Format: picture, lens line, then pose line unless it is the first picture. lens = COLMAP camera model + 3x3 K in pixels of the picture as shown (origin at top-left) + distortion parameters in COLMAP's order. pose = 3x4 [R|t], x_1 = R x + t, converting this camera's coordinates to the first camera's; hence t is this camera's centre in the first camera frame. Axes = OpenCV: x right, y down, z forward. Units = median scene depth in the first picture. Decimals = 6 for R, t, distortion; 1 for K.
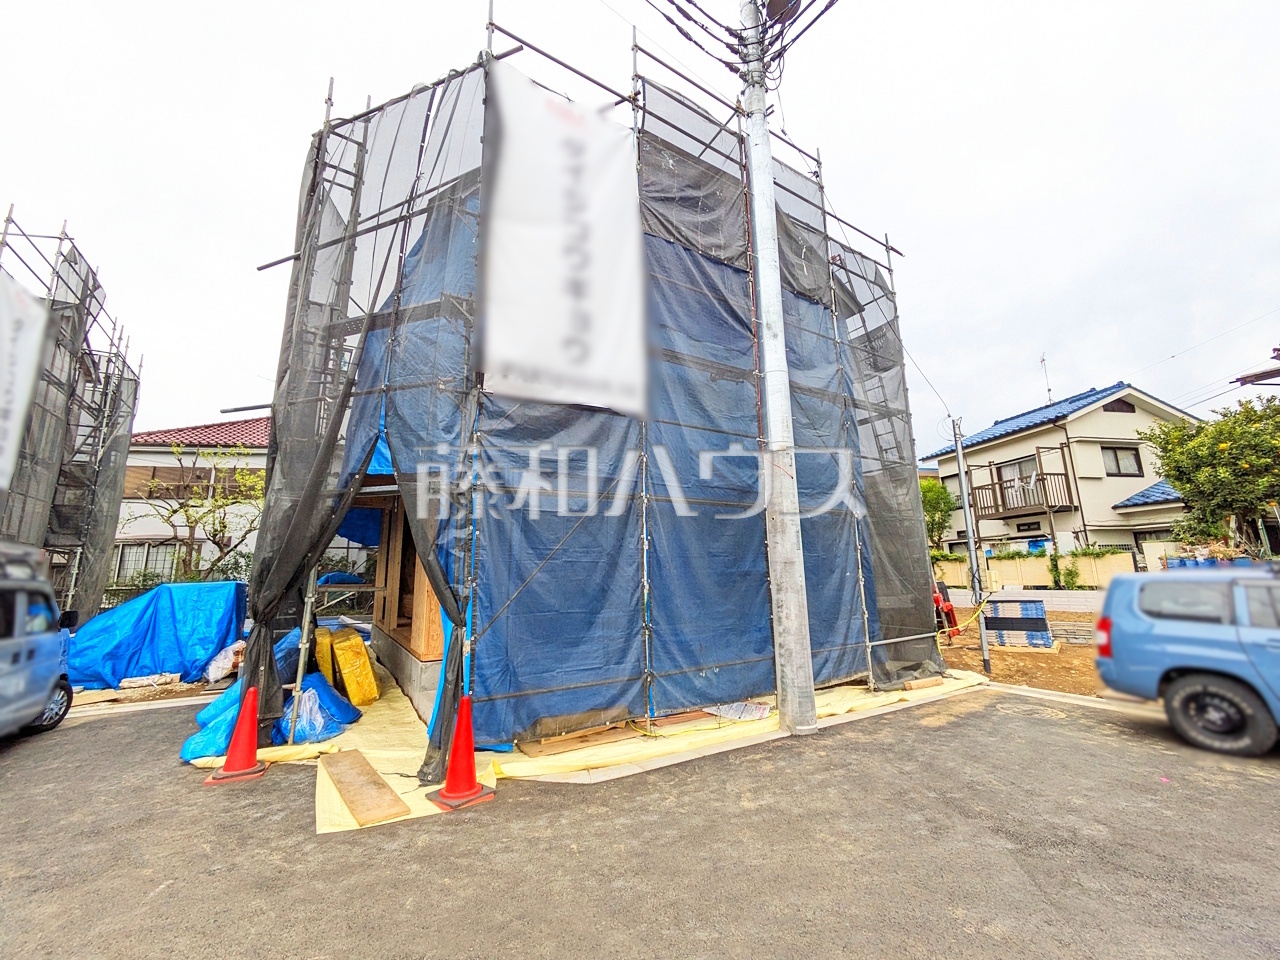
lens RADIAL K [[504.3, 0, 639.7], [0, 504.3, 477.2], [0, 0, 1]] dist [-0.000279, 0.002327]
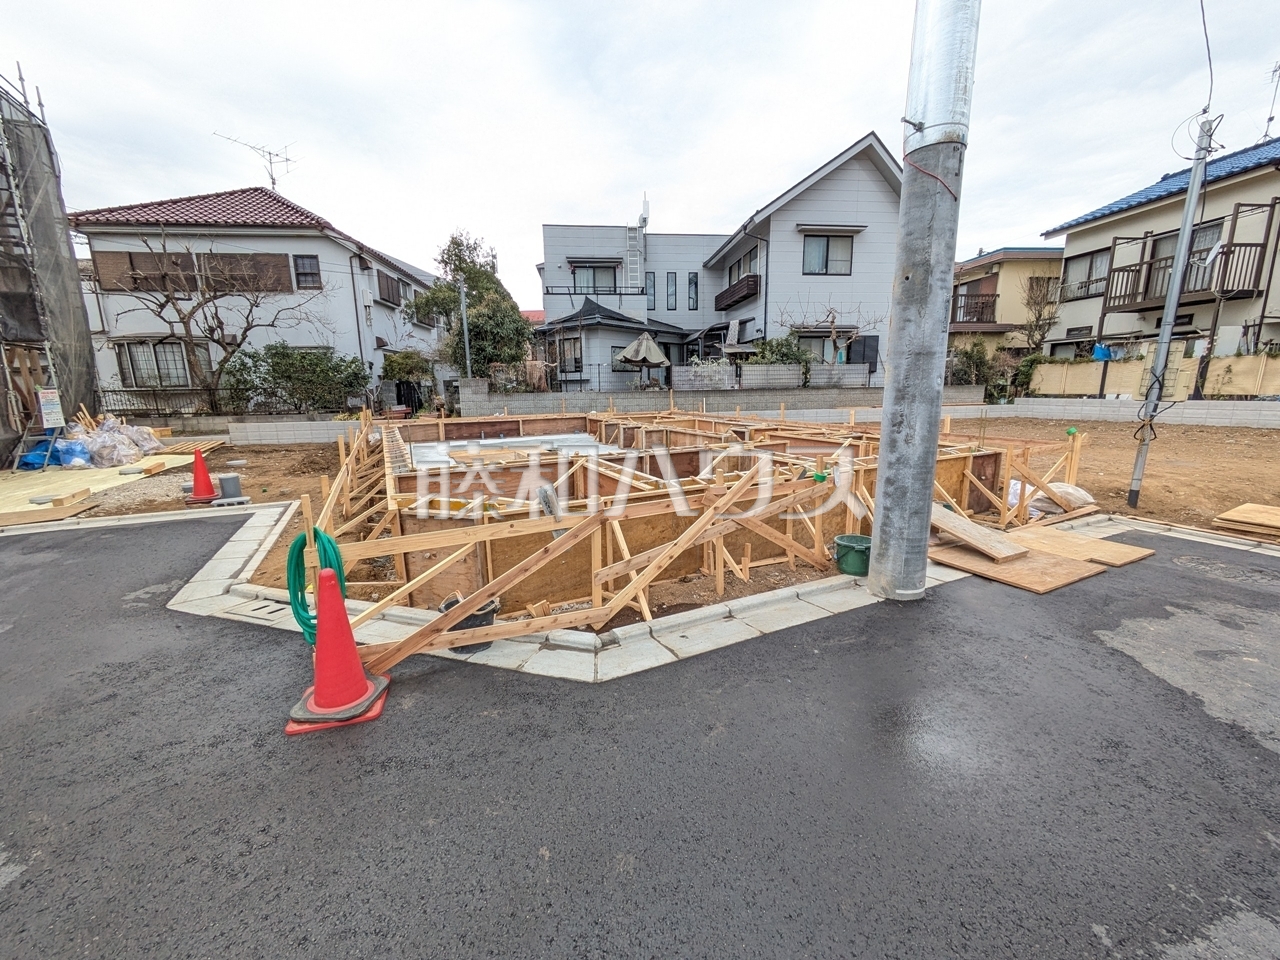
lens RADIAL K [[504.3, 0, 641.8], [0, 504.3, 477.1], [0, 0, 1]] dist [-0.000279, 0.002327]
pose [[0.996914, 0.020136, -0.075871, 0.005342], [0.009417, 0.928881, 0.370258, 0.062593], [0.077931, -0.369830, 0.925825, 0.282524]]
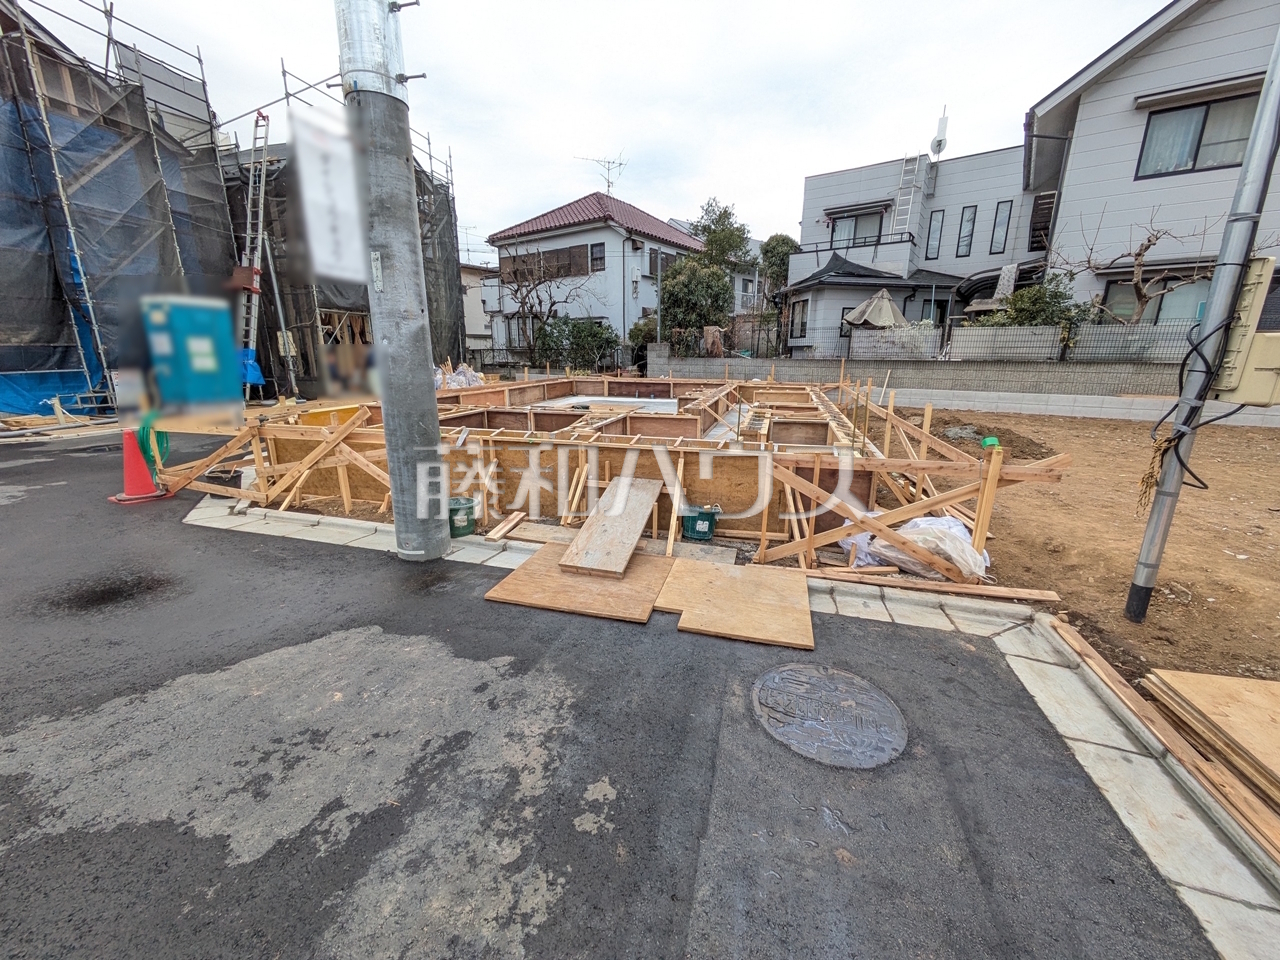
lens RADIAL K [[504.3, 0, 641.7], [0, 504.3, 478.2], [0, 0, 1]] dist [-0.000279, 0.002327]
pose [[0.682969, 0.201266, -0.702172, 0.781489], [0.121496, 0.916599, 0.380901, 0.123939], [0.720272, -0.345455, 0.601556, 0.630086]]
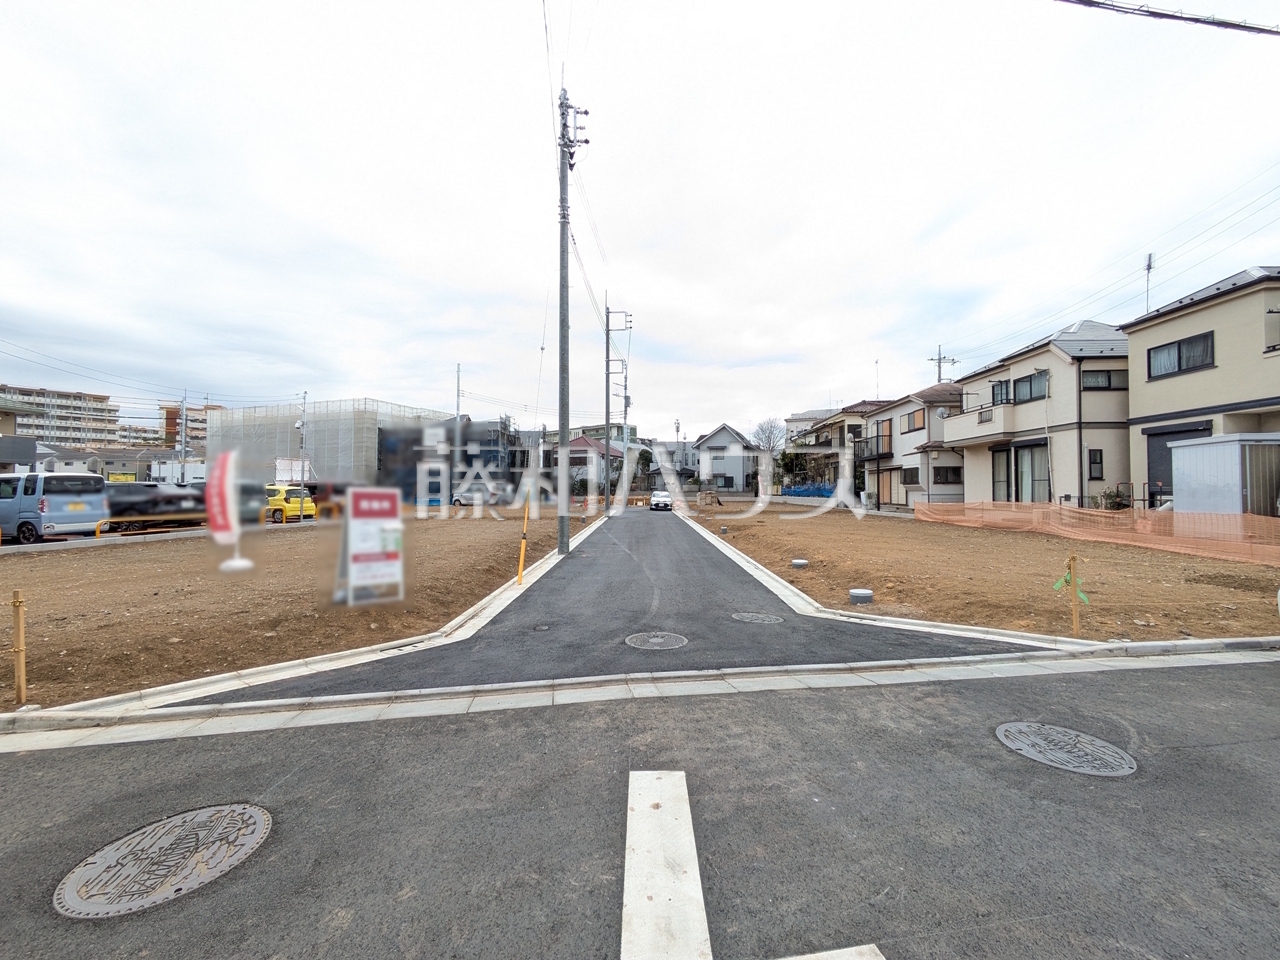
lens RADIAL K [[504.3, 0, 642.0], [0, 504.3, 477.5], [0, 0, 1]] dist [-0.000279, 0.002327]
pose [[0.851389, 0.010398, -0.524432, 3.903679], [0.080061, 0.985513, 0.149514, -0.959137], [0.518389, -0.169282, 0.838223, -4.602507]]
